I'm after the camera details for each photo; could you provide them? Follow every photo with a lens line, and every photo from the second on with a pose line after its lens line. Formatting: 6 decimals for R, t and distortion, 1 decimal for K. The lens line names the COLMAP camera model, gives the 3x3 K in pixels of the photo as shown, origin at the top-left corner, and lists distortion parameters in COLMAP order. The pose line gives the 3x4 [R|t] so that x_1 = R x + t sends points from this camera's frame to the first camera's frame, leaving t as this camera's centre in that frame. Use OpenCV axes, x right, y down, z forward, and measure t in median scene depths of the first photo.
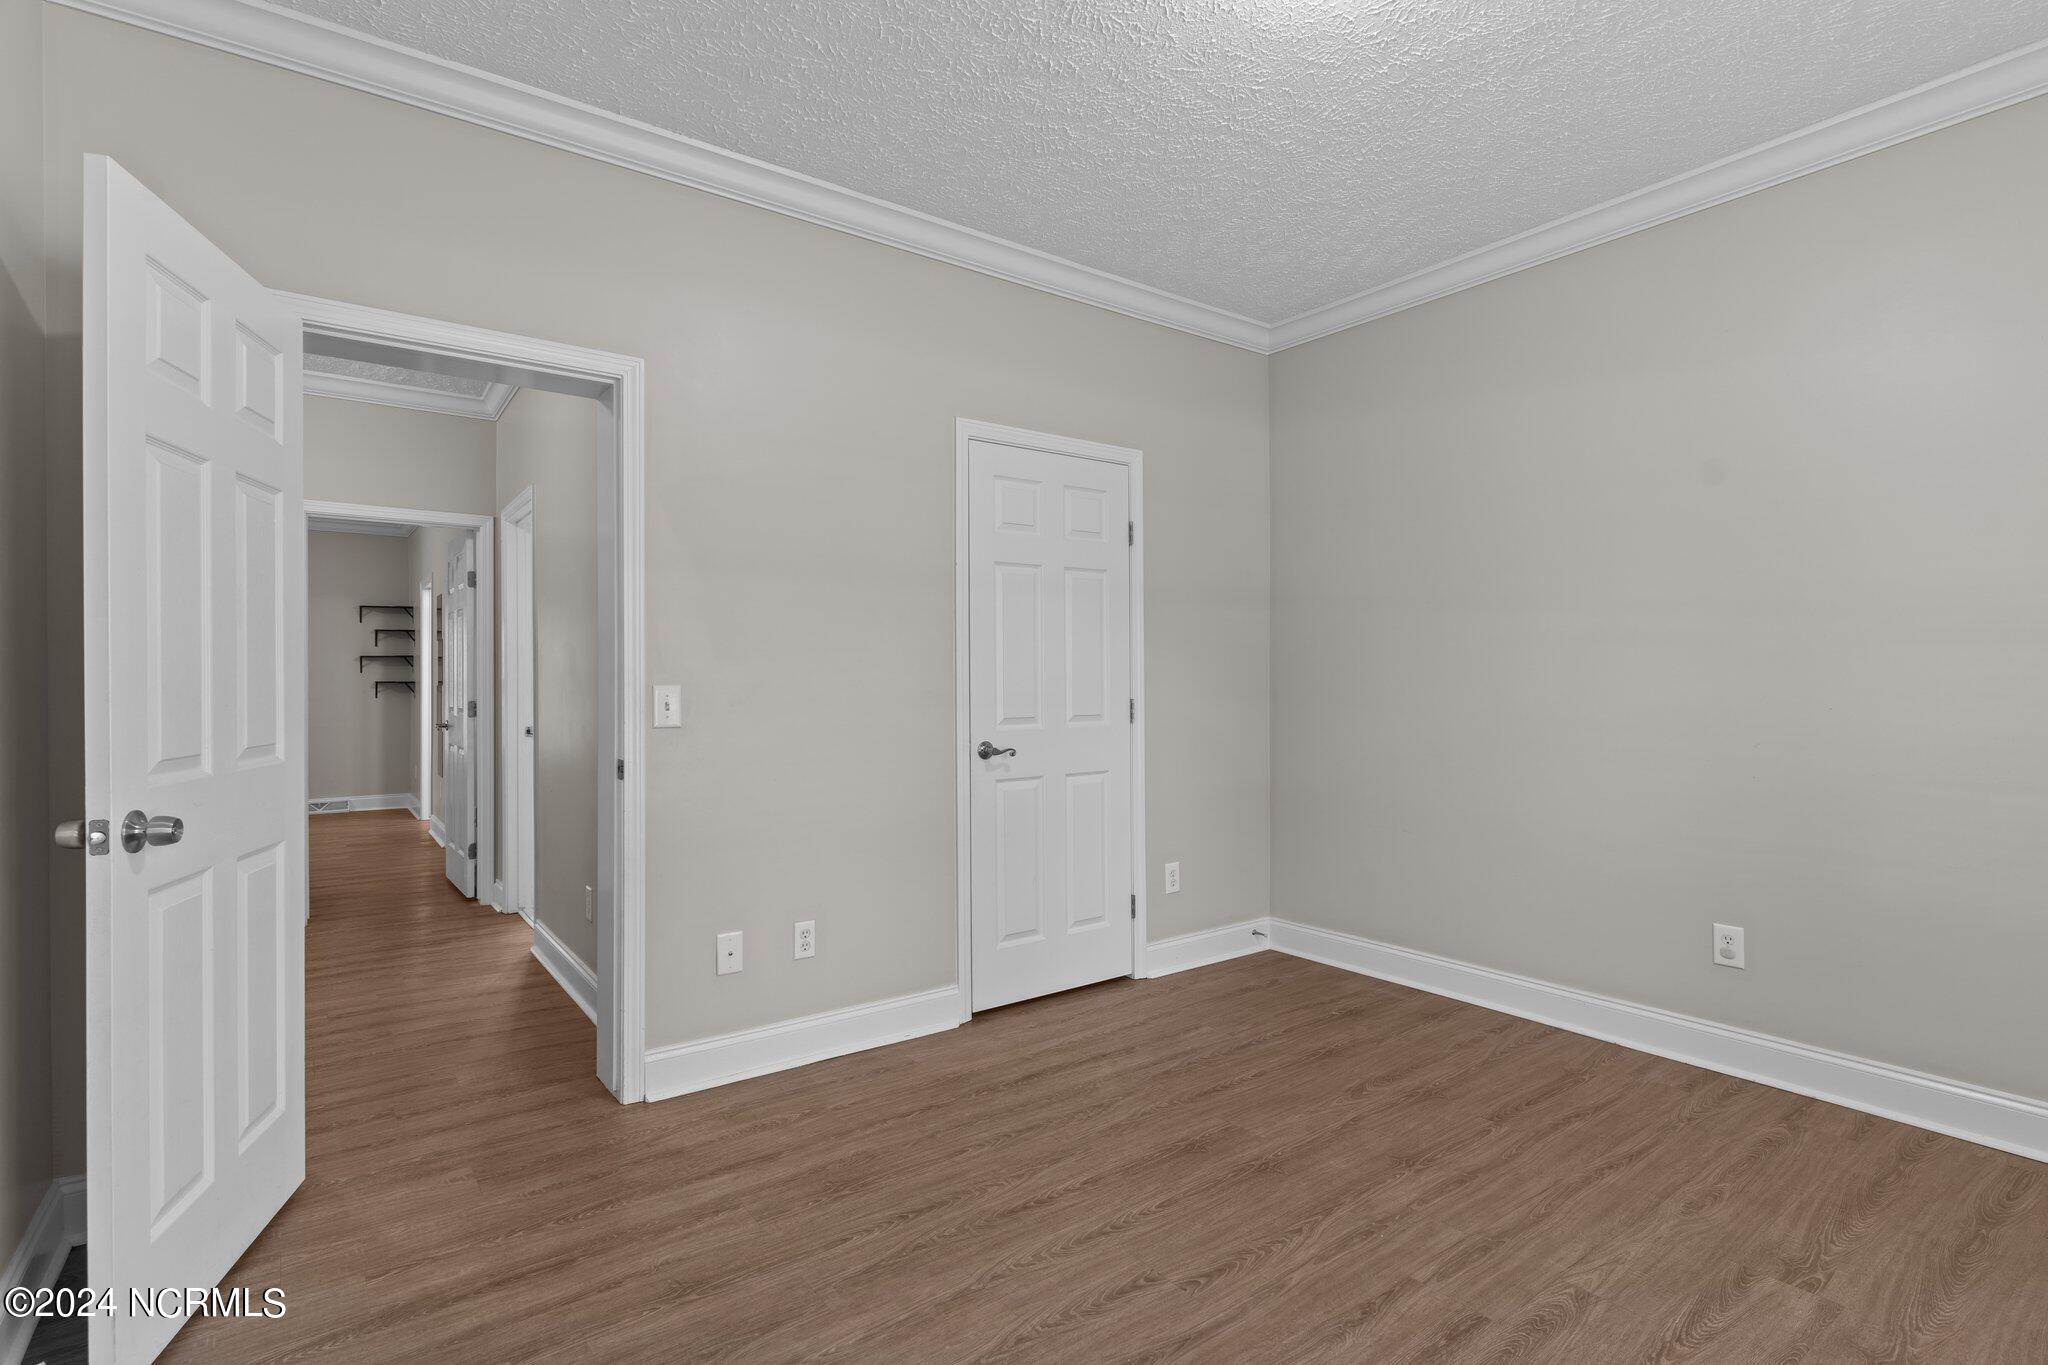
lens RADIAL K [[990.6, 0, 1026.2], [0, 990.6, 683.8], [0, 0, 1]] dist [0.004443, 0.001058]
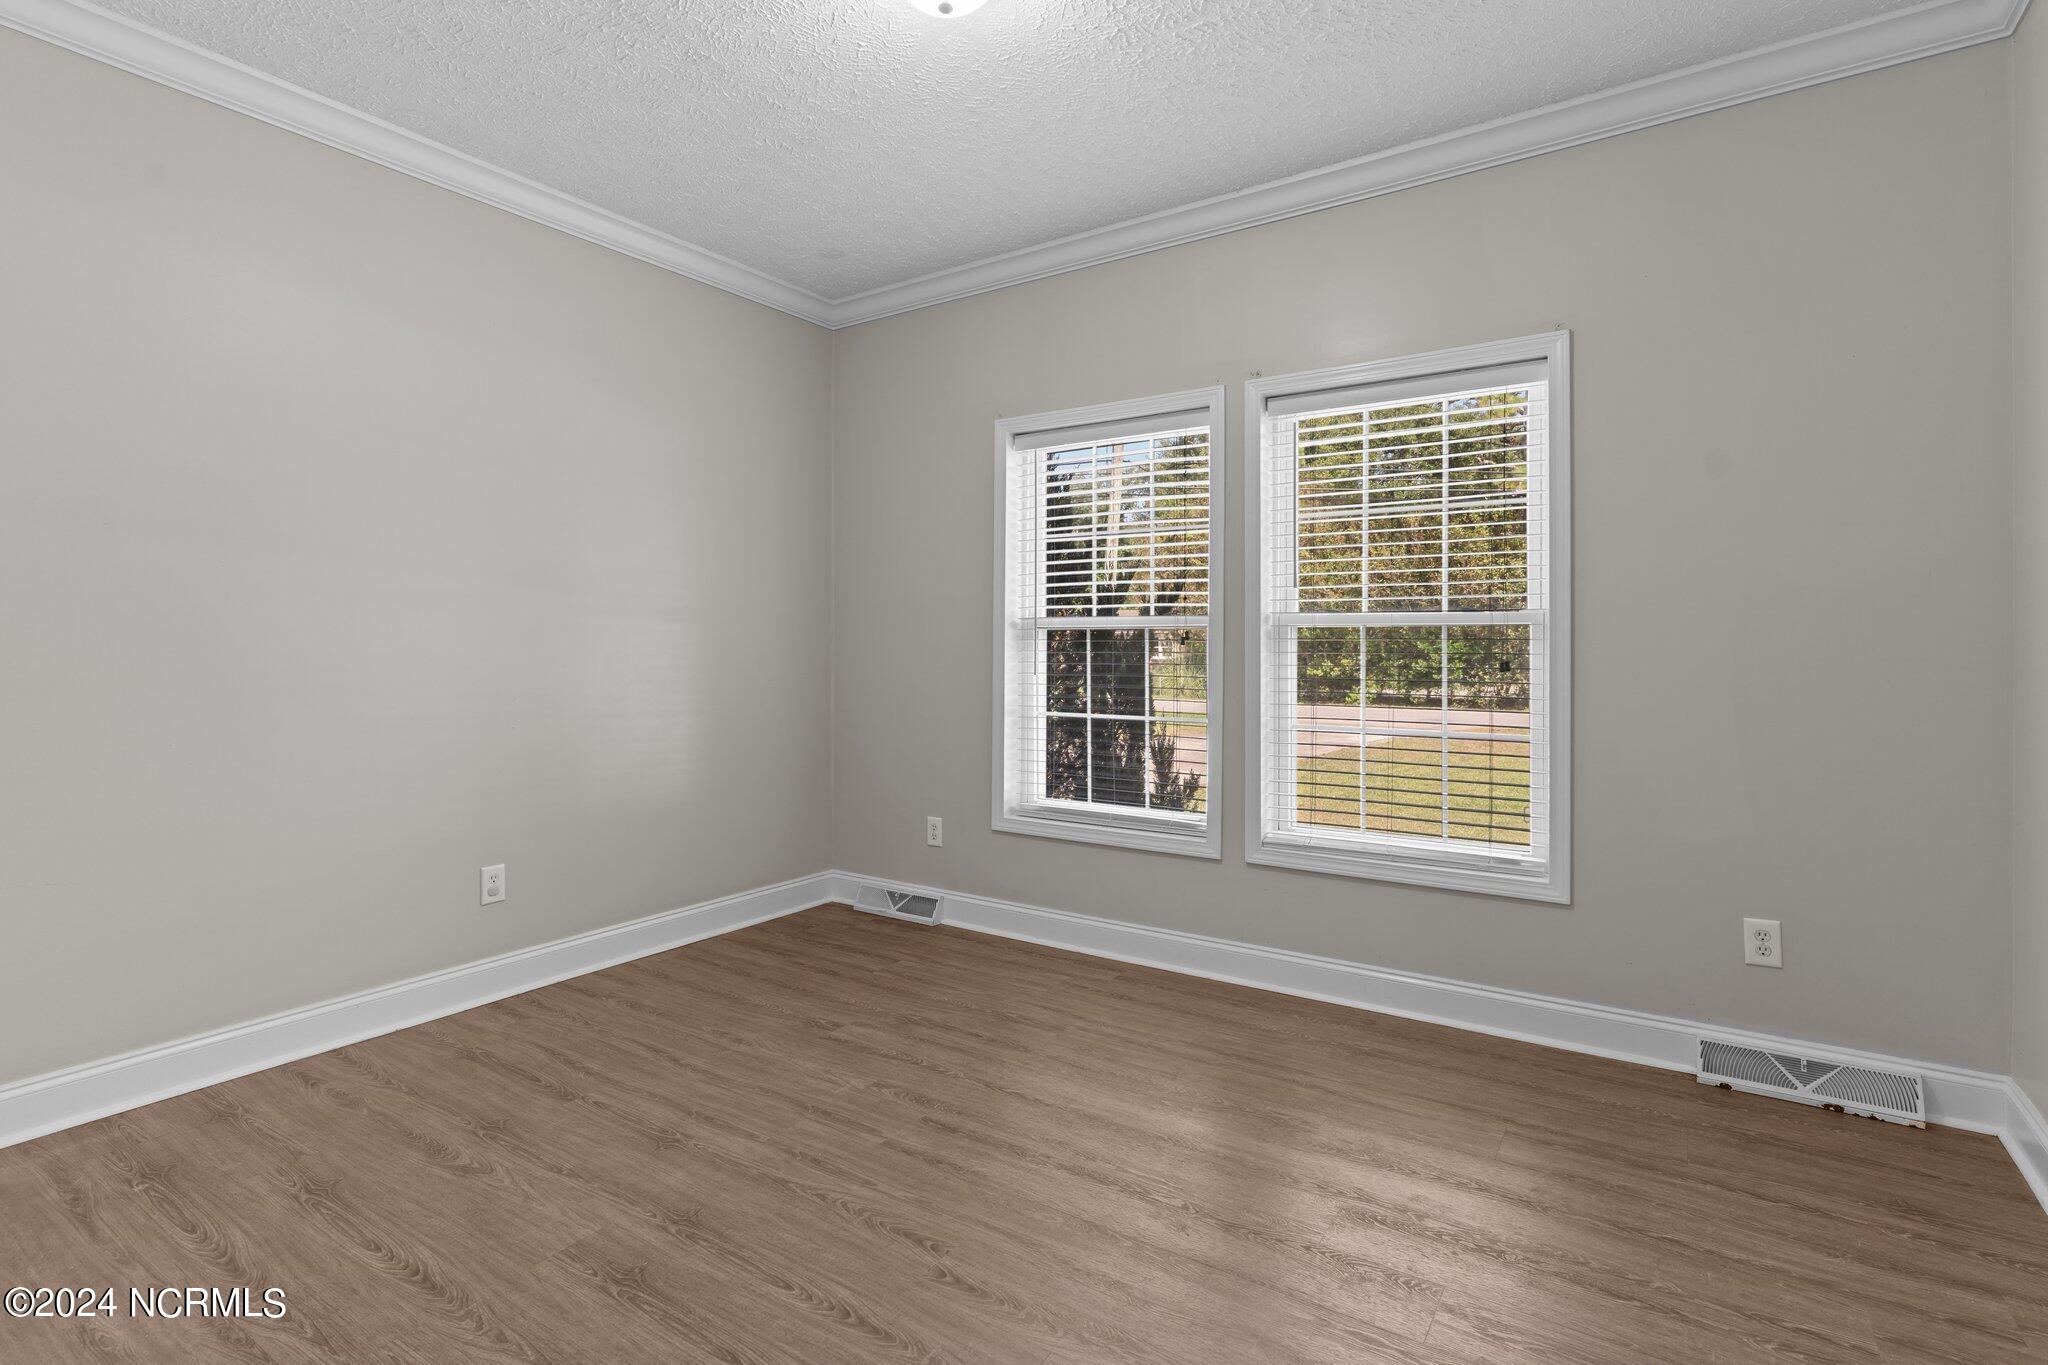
lens RADIAL K [[990.6, 0, 1013.6], [0, 990.6, 676.0], [0, 0, 1]] dist [0.004443, 0.001058]
pose [[-0.335512, -0.026619, 0.941660, -0.600734], [0.000710, 0.999593, 0.028510, 0.003247], [-0.942036, 0.010234, -0.335356, 0.969331]]
